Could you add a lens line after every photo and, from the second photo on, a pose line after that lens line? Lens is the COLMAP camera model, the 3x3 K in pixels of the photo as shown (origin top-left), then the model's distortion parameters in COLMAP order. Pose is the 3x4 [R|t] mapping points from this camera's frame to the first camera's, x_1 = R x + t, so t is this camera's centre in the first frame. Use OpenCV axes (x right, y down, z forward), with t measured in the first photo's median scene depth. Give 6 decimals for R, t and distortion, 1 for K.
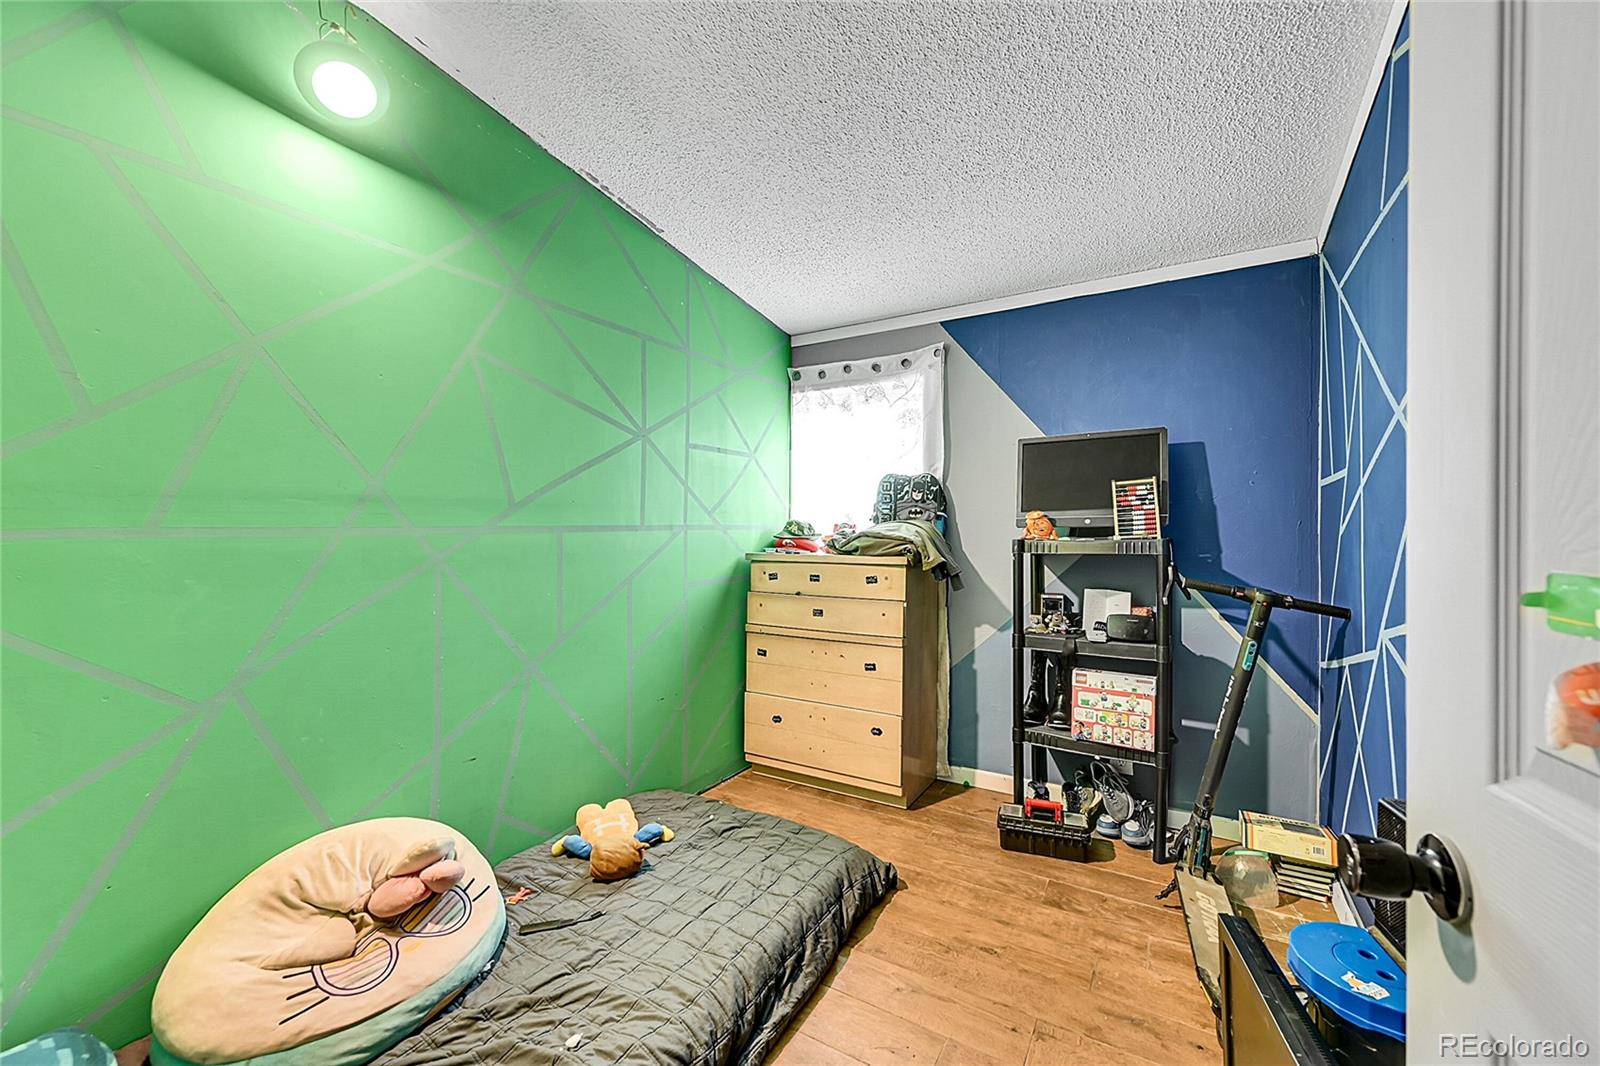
lens RADIAL K [[641.0, 0, 799.6], [0, 641.0, 535.5], [0, 0, 1]] dist [0.000471, -0.000774]
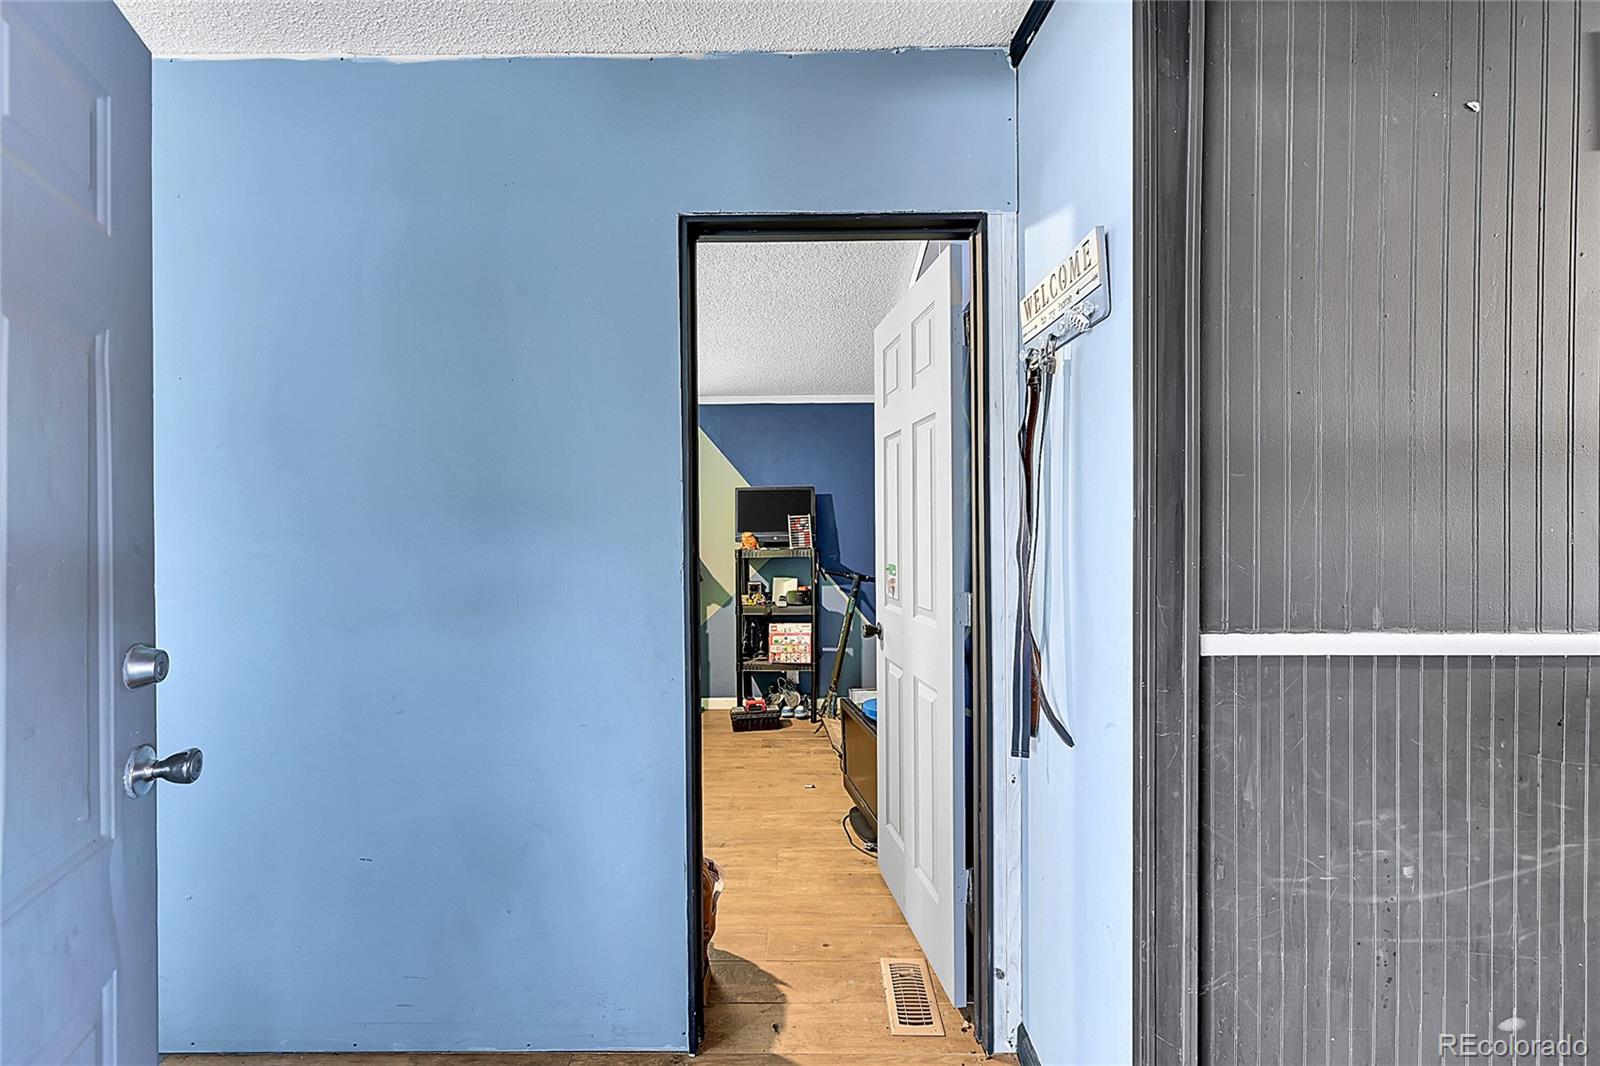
lens RADIAL K [[641.0, 0, 801.3], [0, 641.0, 537.3], [0, 0, 1]] dist [0.000471, -0.000774]
pose [[0.866279, -0.009958, 0.499461, -0.369655], [0.009825, 0.999948, 0.002897, -0.030605], [-0.499463, 0.002398, 0.866332, -0.558173]]
